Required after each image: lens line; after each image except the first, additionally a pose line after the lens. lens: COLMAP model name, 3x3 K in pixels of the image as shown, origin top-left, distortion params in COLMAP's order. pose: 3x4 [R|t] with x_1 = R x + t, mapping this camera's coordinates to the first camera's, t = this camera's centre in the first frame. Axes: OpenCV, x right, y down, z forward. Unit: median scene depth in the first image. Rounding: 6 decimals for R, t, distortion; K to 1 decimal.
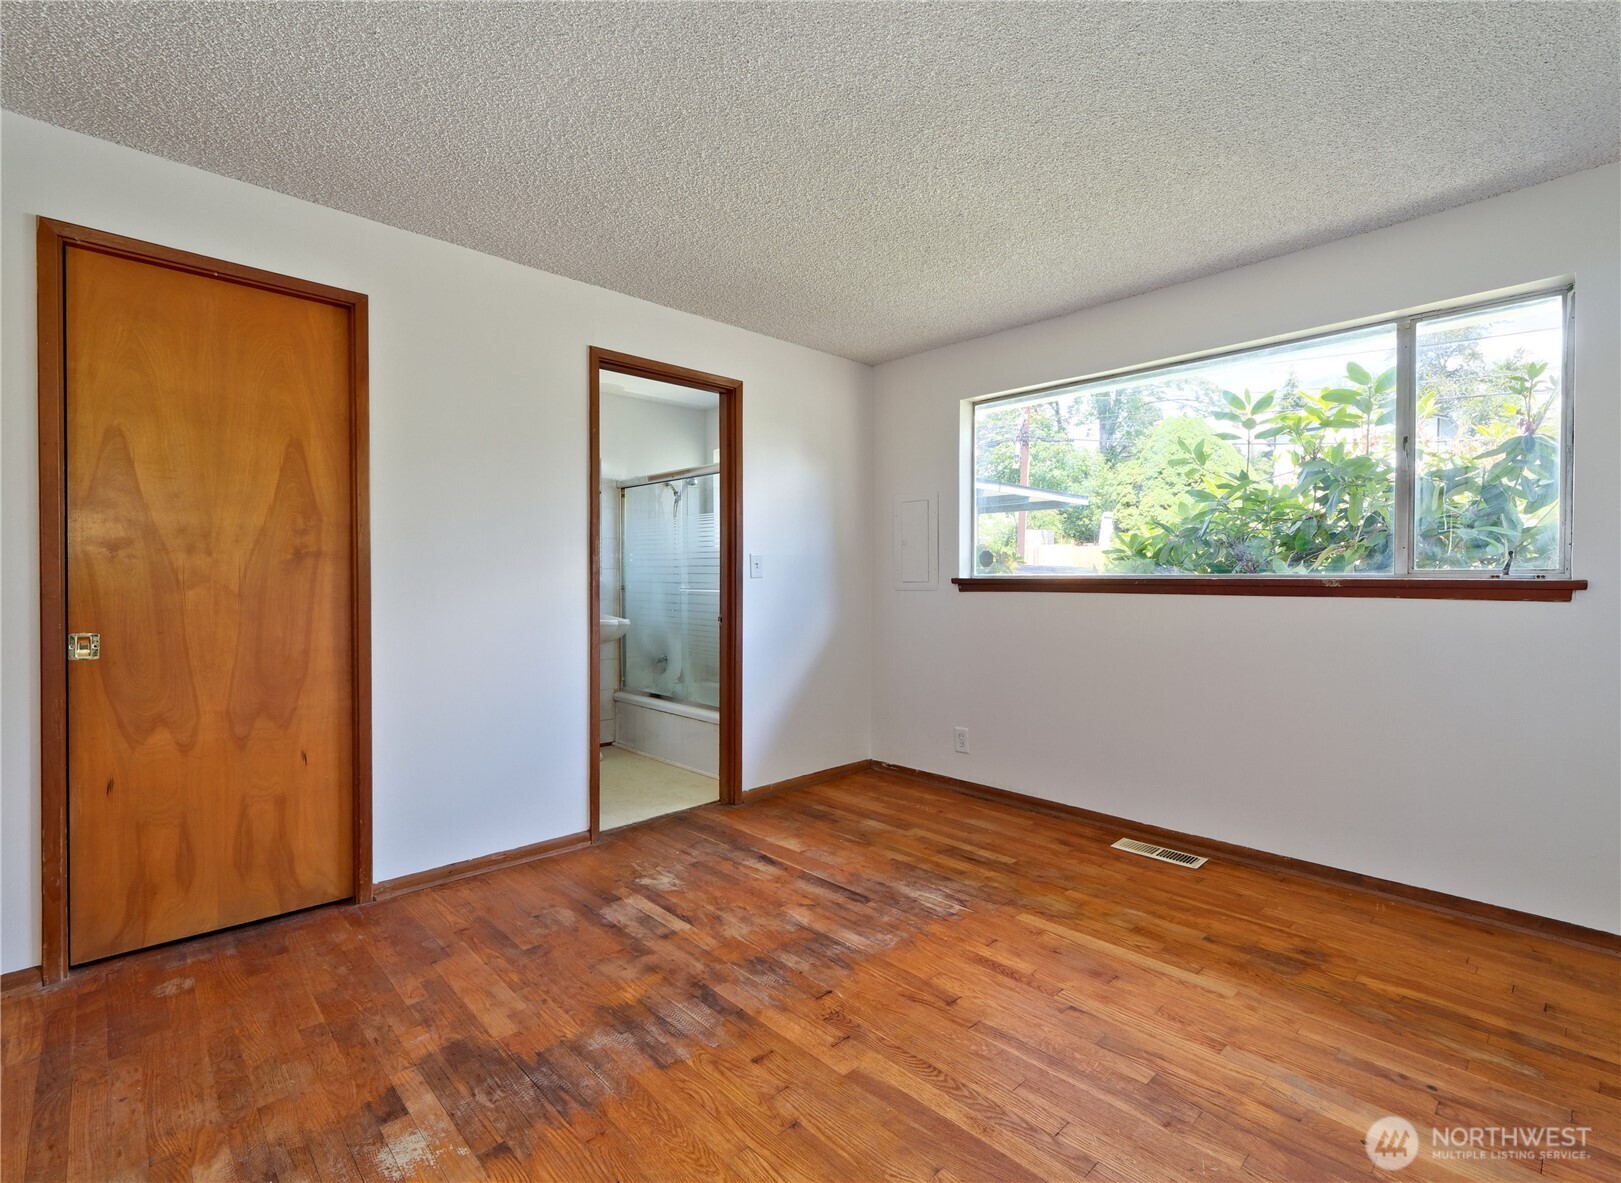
lens RADIAL K [[763.1, 0, 810.5], [0, 763.1, 591.5], [0, 0, 1]] dist [0.003621, -0.000041]
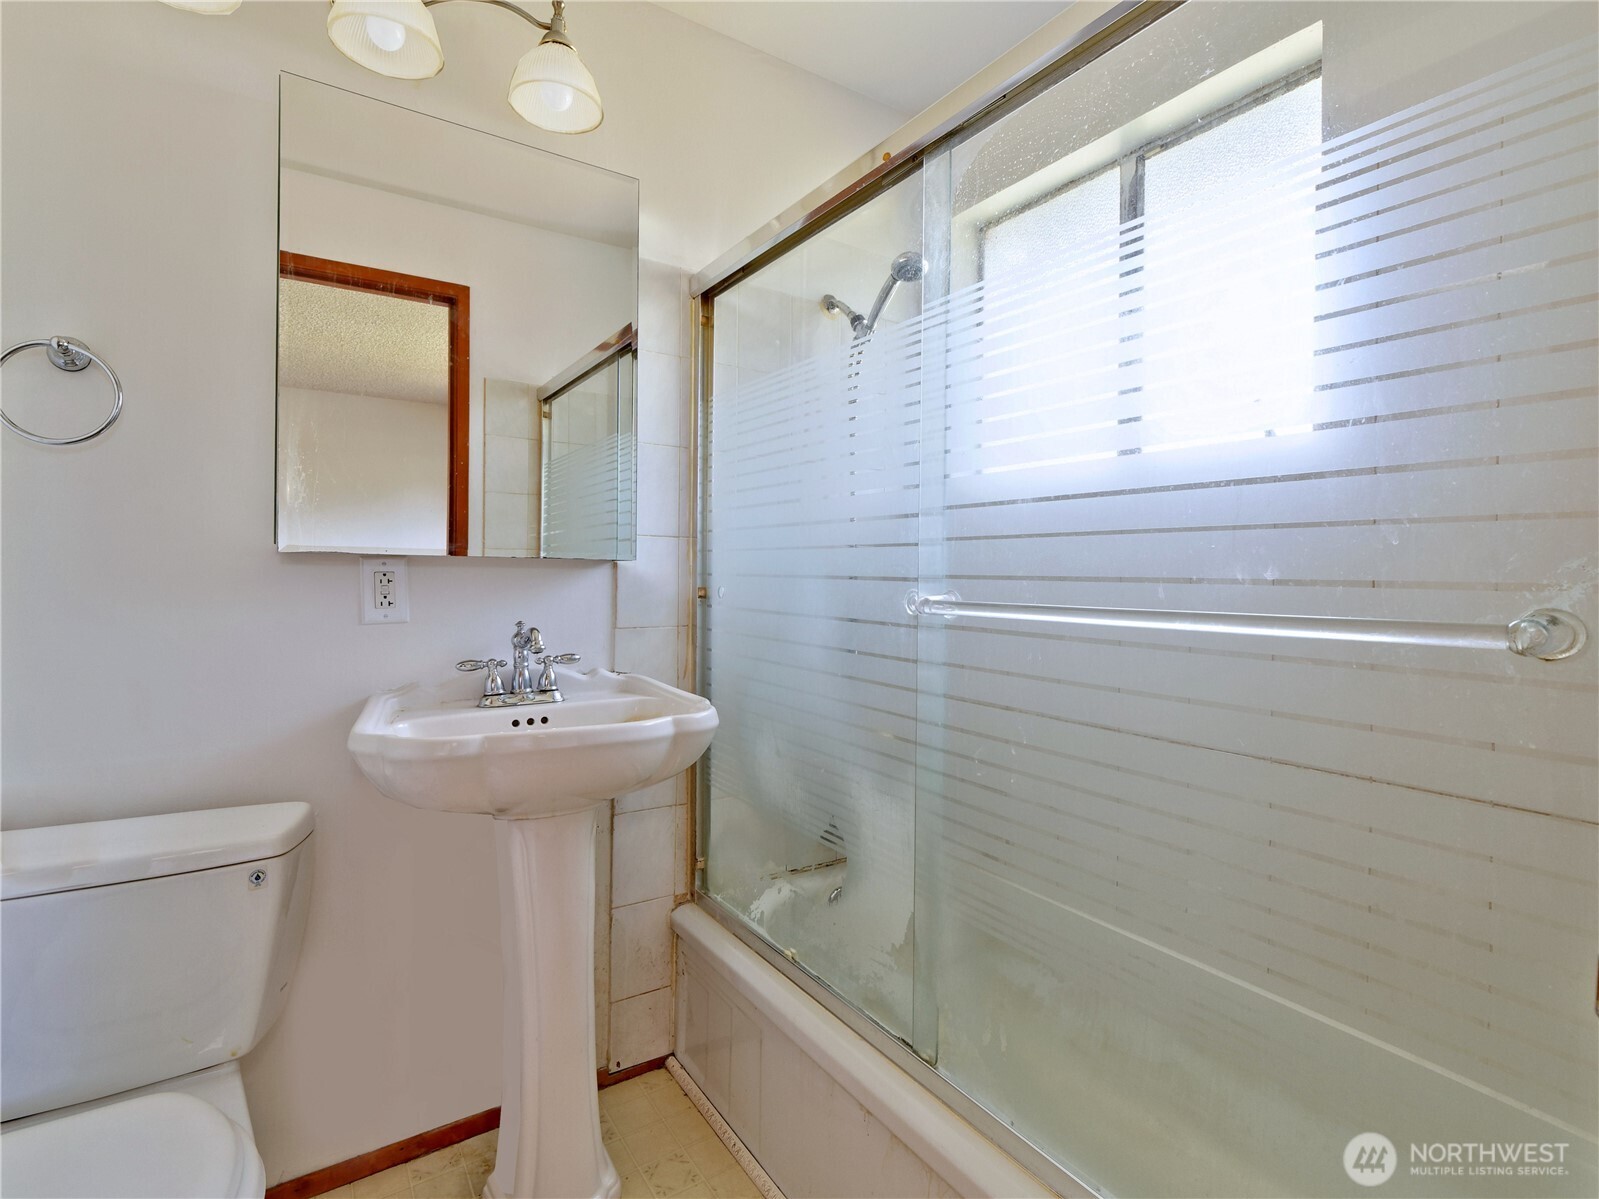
lens RADIAL K [[747.2, 0, 799.5], [0, 747.2, 599.5], [0, 0, 1]] dist [0.000168, -0.000499]
pose [[0.992547, 0.019699, -0.120258, -0.176078], [-0.016909, 0.999565, 0.024173, -0.011207], [0.120682, -0.021959, 0.992448, 0.727371]]
